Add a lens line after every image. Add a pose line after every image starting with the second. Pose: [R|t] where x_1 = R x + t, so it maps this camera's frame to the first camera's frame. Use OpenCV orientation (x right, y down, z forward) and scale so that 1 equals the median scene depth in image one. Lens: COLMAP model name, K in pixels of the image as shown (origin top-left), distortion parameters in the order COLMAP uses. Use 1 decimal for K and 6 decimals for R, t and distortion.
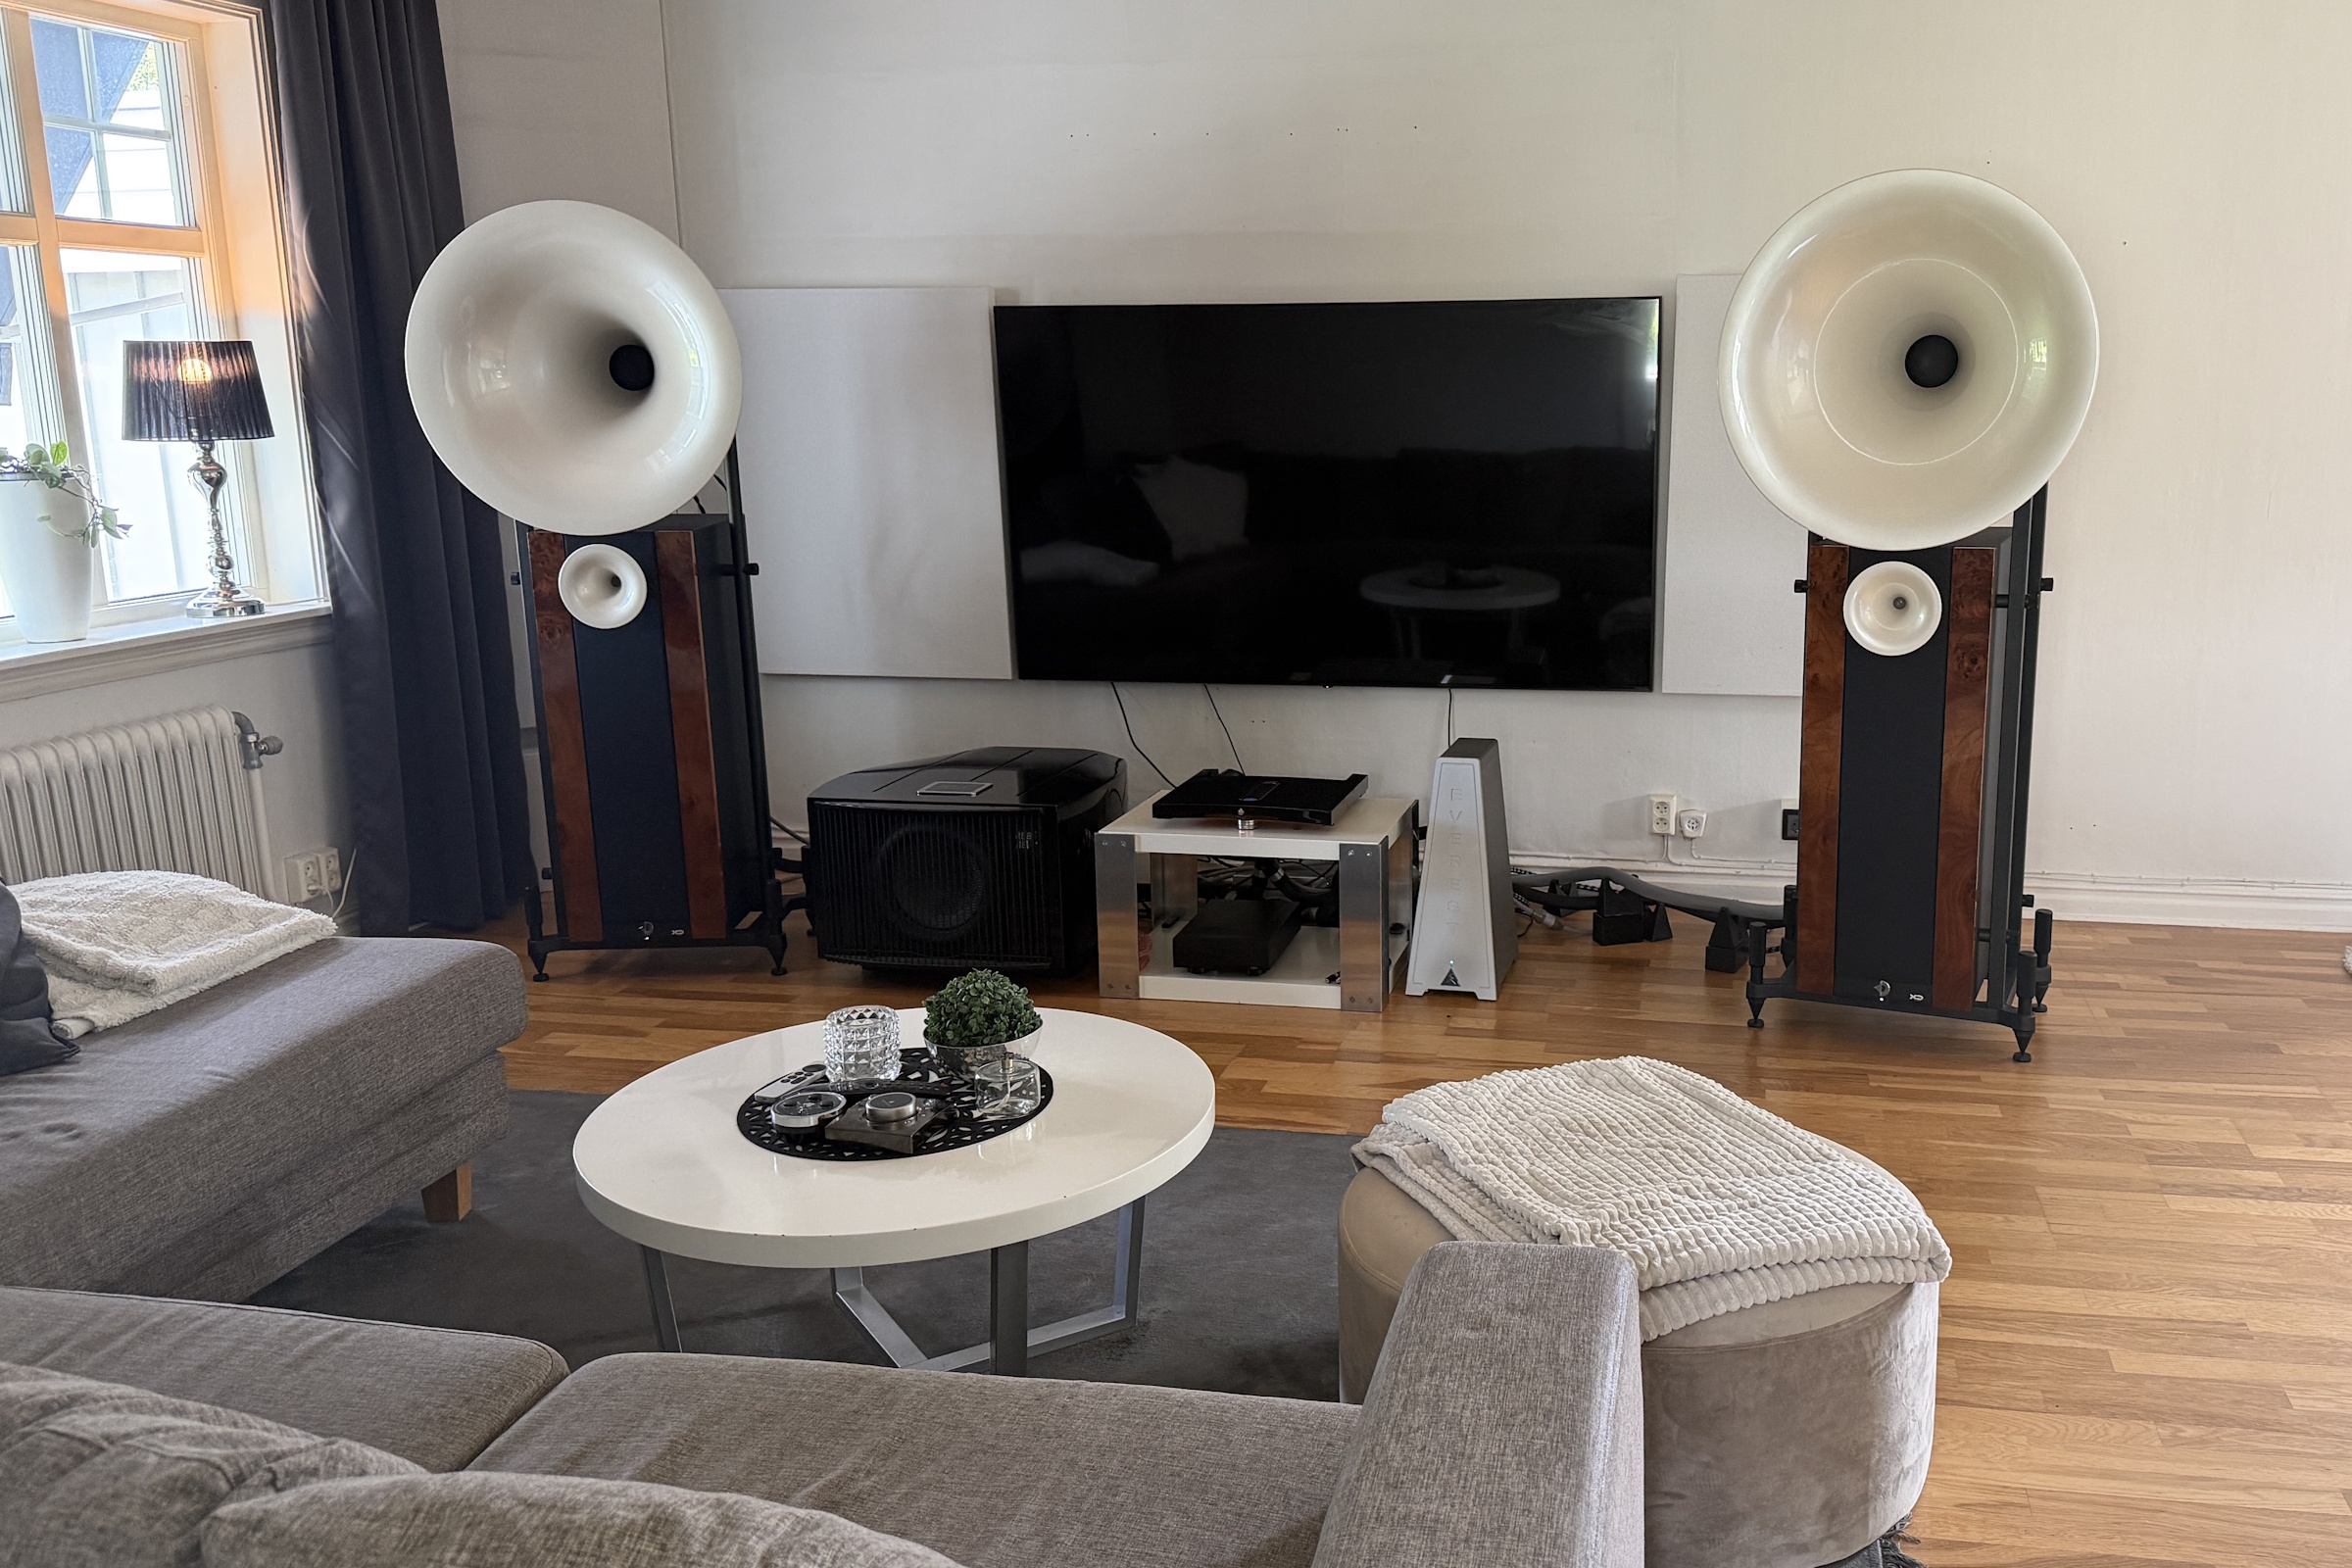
lens RADIAL K [[1953.8, 0, 1377.9], [0, 1953.8, 789.5], [0, 0, 1]] dist [0.110429, -0.216787]
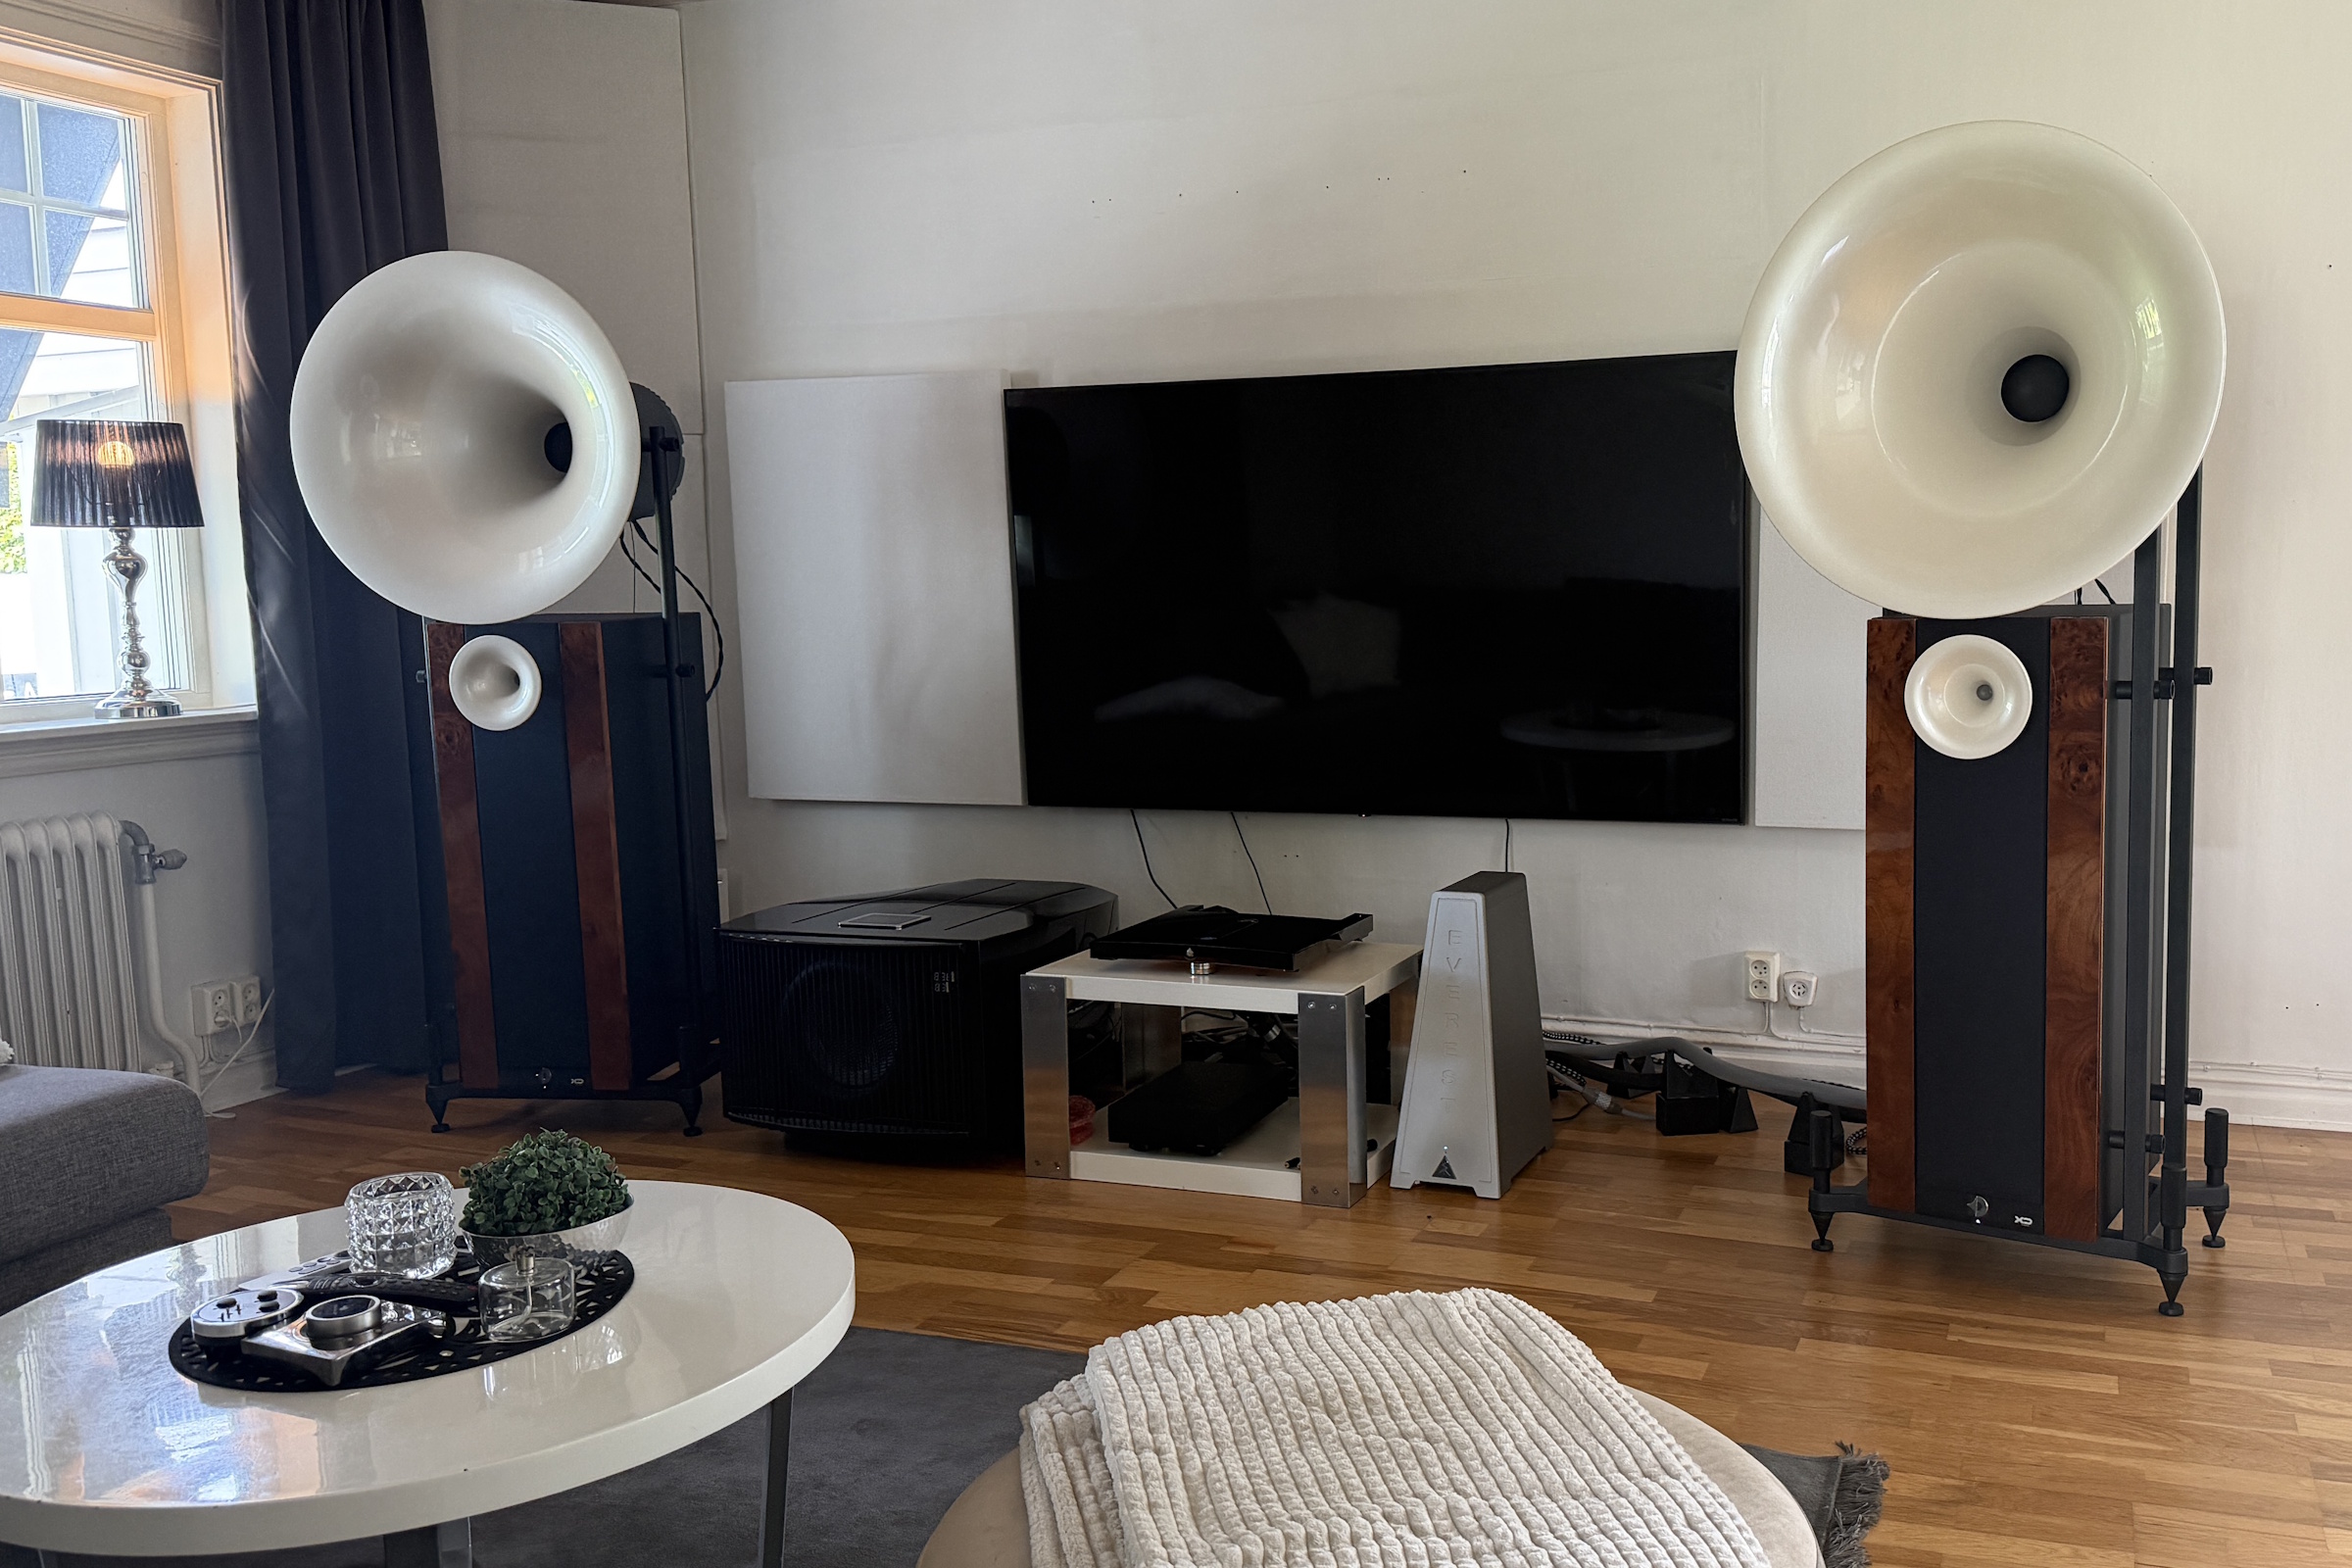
lens RADIAL K [[1953.8, 0, 1377.9], [0, 1953.8, 789.5], [0, 0, 1]] dist [0.110429, -0.216787]
pose [[0.987257, 0.009258, -0.158867, 0.136808], [-0.023872, 0.995626, -0.090328, 0.015140], [0.157336, 0.092969, 0.983159, 0.191516]]
